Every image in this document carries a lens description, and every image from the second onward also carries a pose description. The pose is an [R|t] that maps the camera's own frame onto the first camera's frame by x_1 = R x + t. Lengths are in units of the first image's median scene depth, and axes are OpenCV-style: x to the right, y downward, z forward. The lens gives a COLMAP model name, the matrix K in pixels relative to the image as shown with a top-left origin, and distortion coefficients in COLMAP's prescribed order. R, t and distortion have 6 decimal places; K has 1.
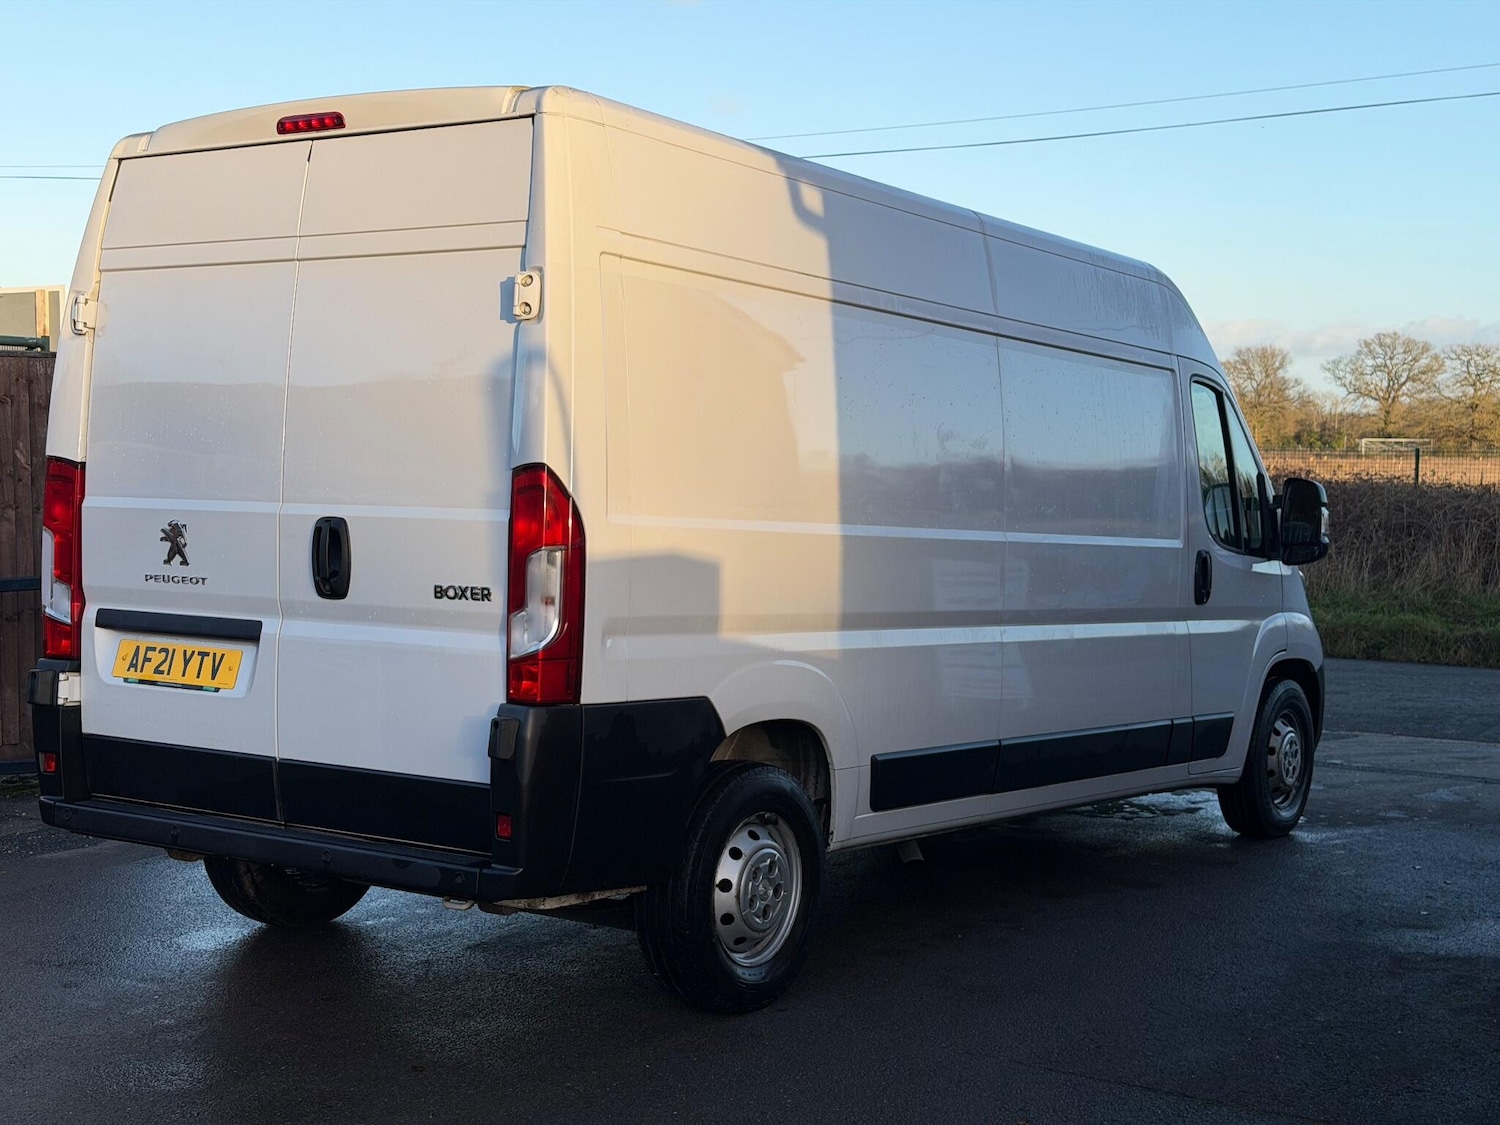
lens RADIAL K [[2073.9, 0, 745.2], [0, 2073.9, 567.9], [0, 0, 1]] dist [0.180705, -0.258013]
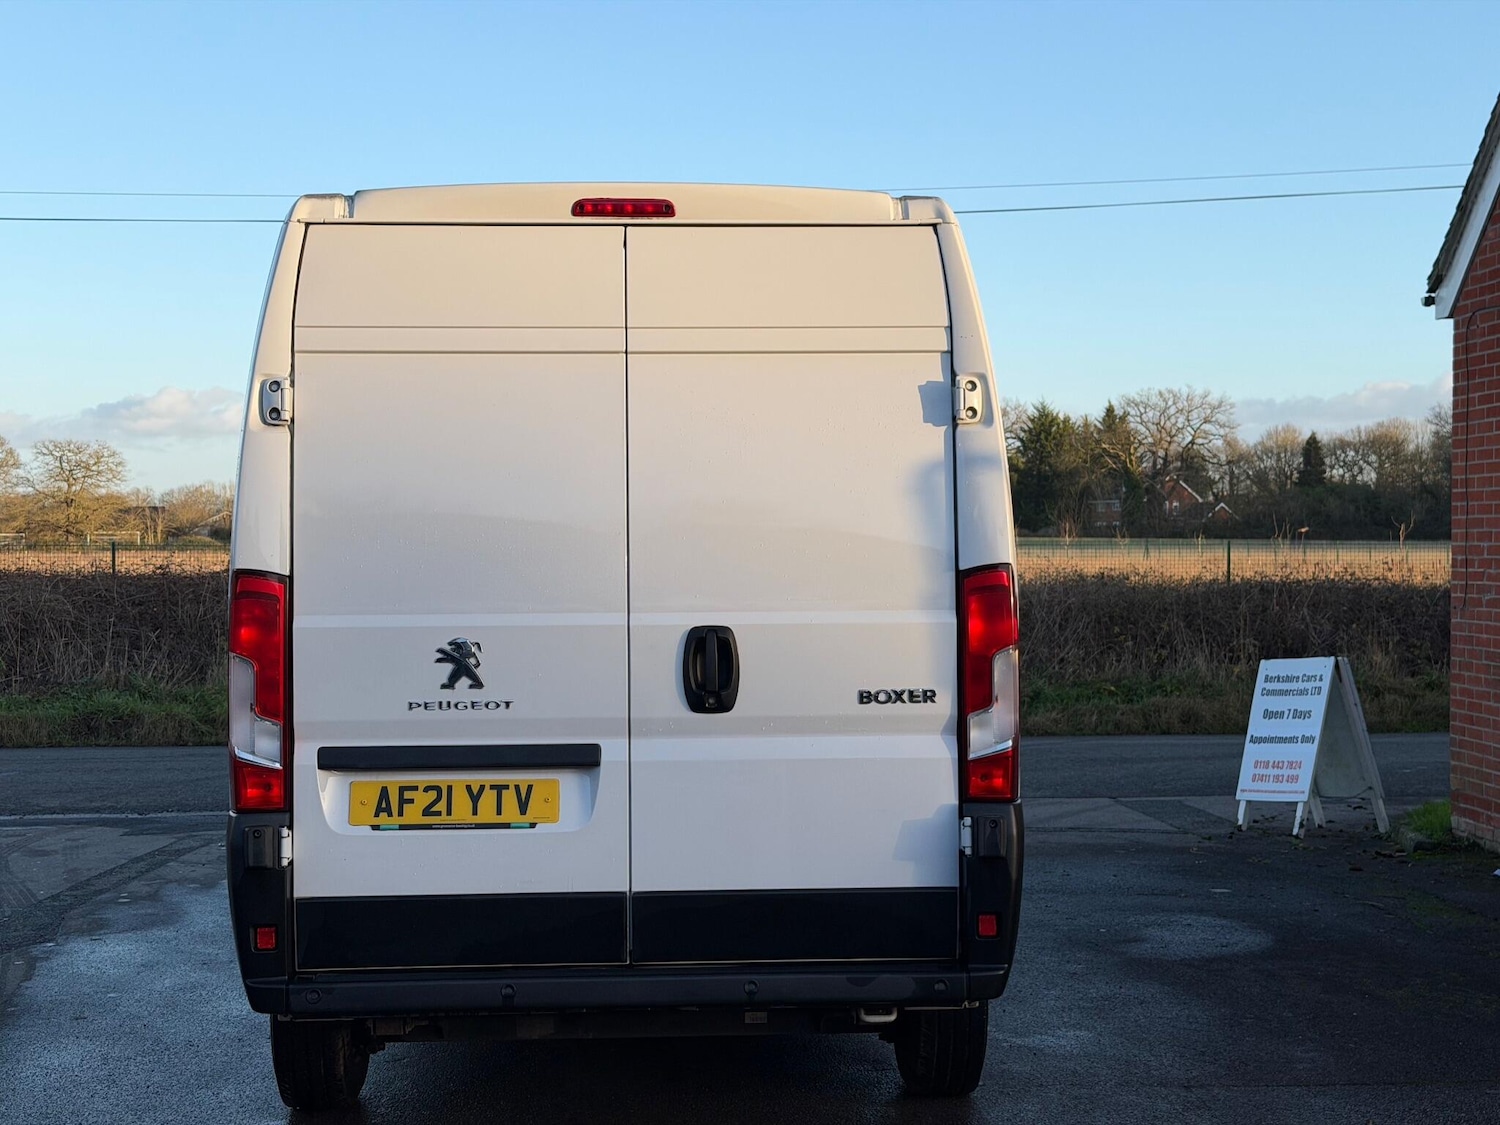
lens RADIAL K [[2065.9, 0, 748.2], [0, 2065.9, 571.0], [0, 0, 1]] dist [0.196126, -0.450971]
pose [[0.785704, -0.020258, 0.618271, -0.716368], [0.046818, 0.998544, -0.026779, -0.021954], [-0.616828, 0.049987, 0.785509, 0.239007]]
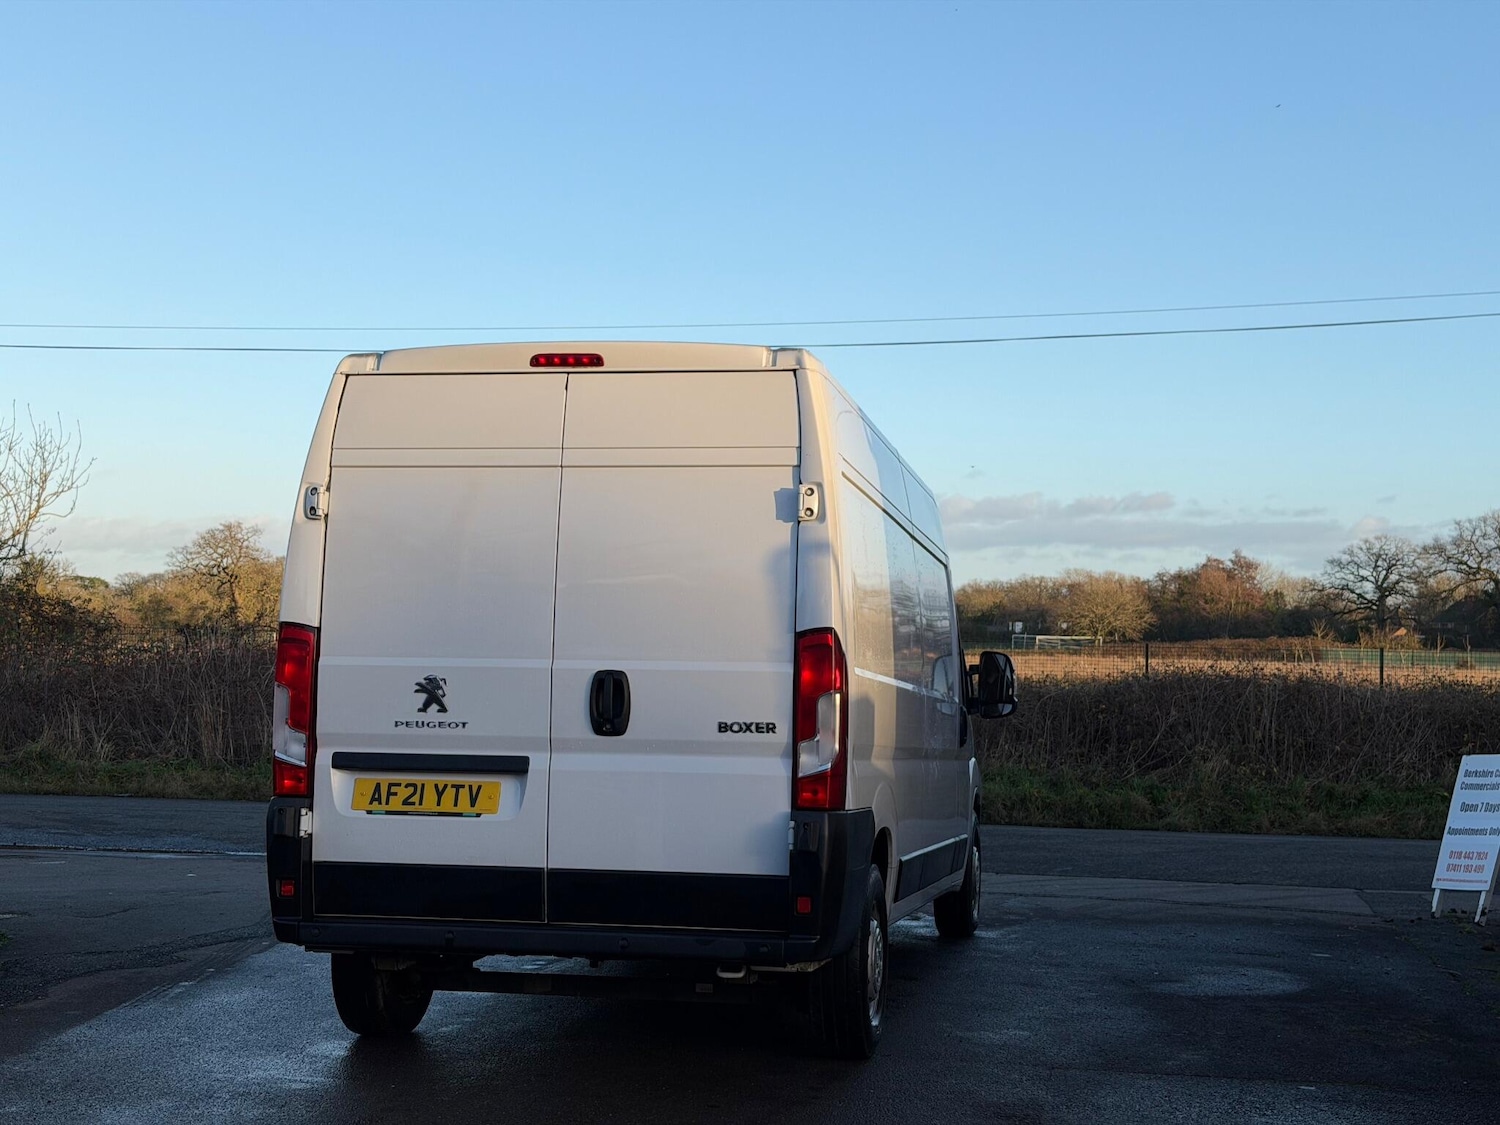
lens RADIAL K [[2074.9, 0, 762.9], [0, 2074.9, 564.9], [0, 0, 1]] dist [0.184678, -0.329732]
pose [[0.910288, 0.022198, 0.413381, -0.595857], [0.015833, 0.995964, -0.088346, 0.023047], [-0.413673, 0.086965, 0.906262, -0.168416]]
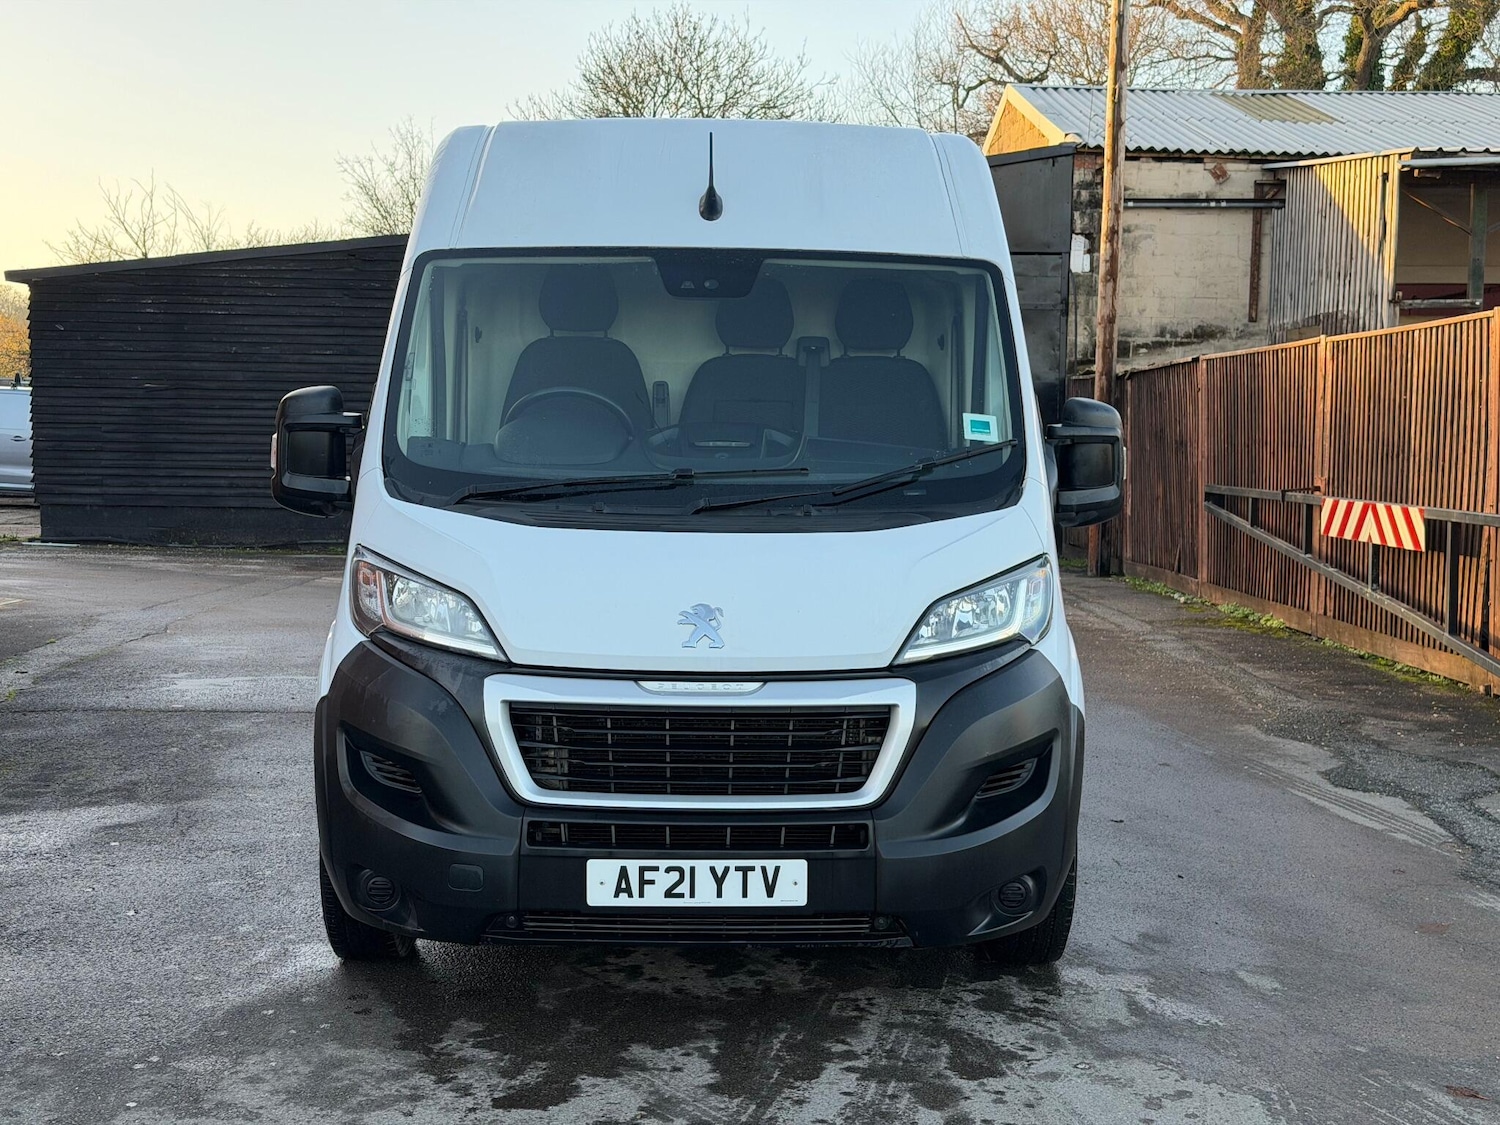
lens RADIAL K [[2063.9, 0, 755.8], [0, 2063.9, 589.4], [0, 0, 1]] dist [0.166887, -0.253587]
pose [[-0.801825, 0.032576, -0.596671, 0.822705], [-0.053381, 0.990616, 0.125819, -0.103837], [0.595170, 0.132736, -0.792561, 2.414573]]
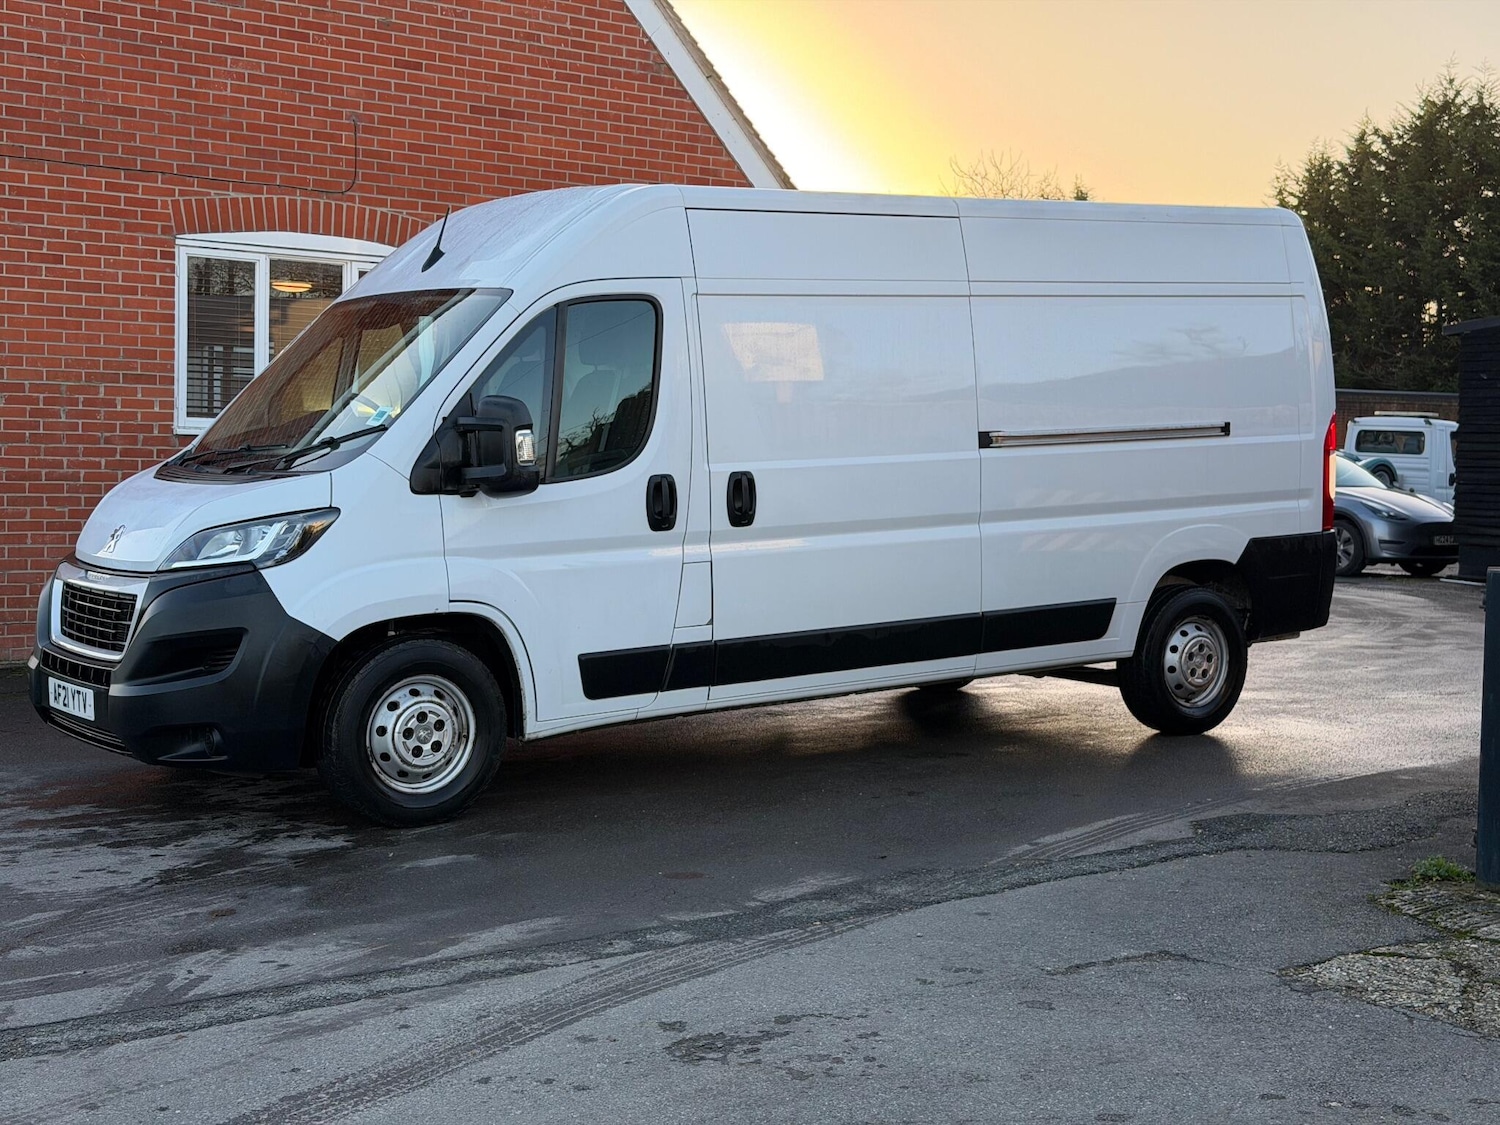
lens RADIAL K [[2065.3, 0, 741.2], [0, 2065.3, 565.7], [0, 0, 1]] dist [0.196026, -0.432475]
pose [[-0.941208, -0.048272, 0.334362, -0.470487], [-0.009547, 0.993144, 0.116506, -0.122950], [-0.337694, 0.106464, -0.935216, 2.839856]]
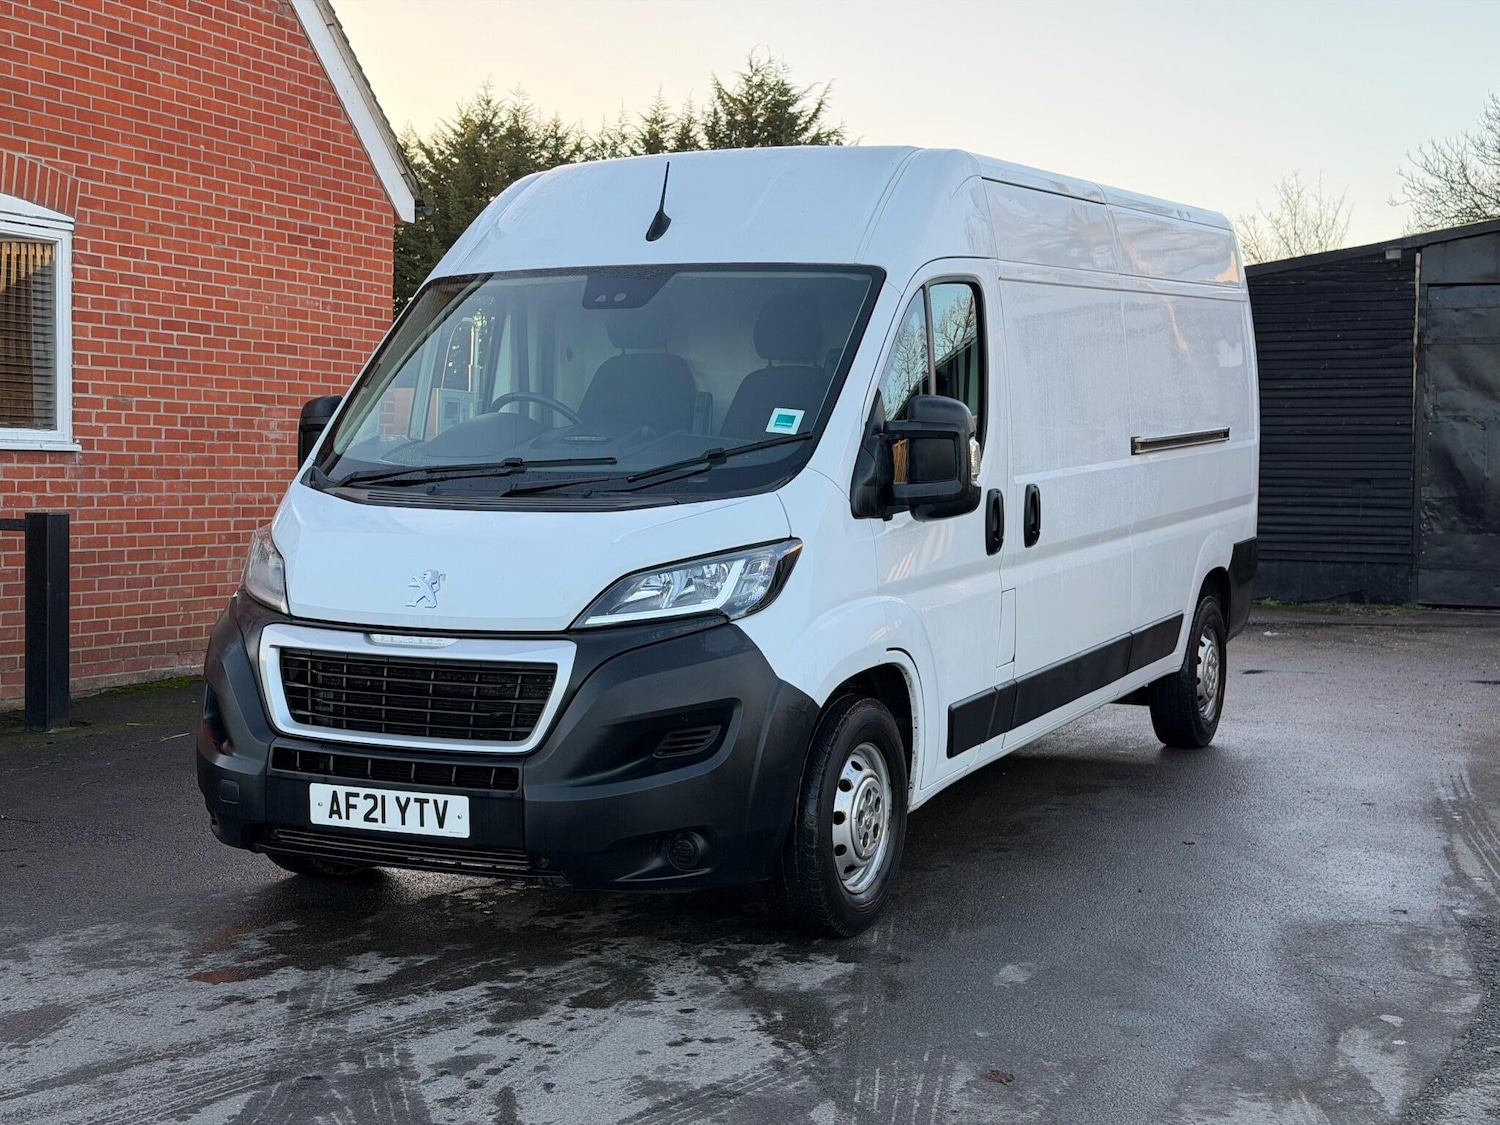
lens RADIAL K [[2065.9, 0, 748.2], [0, 2065.9, 571.0], [0, 0, 1]] dist [0.196126, -0.450971]
pose [[-0.986681, -0.013630, -0.162097, 0.349648], [-0.031184, 0.993850, 0.106250, -0.097319], [0.159652, 0.109890, -0.981038, 2.705063]]
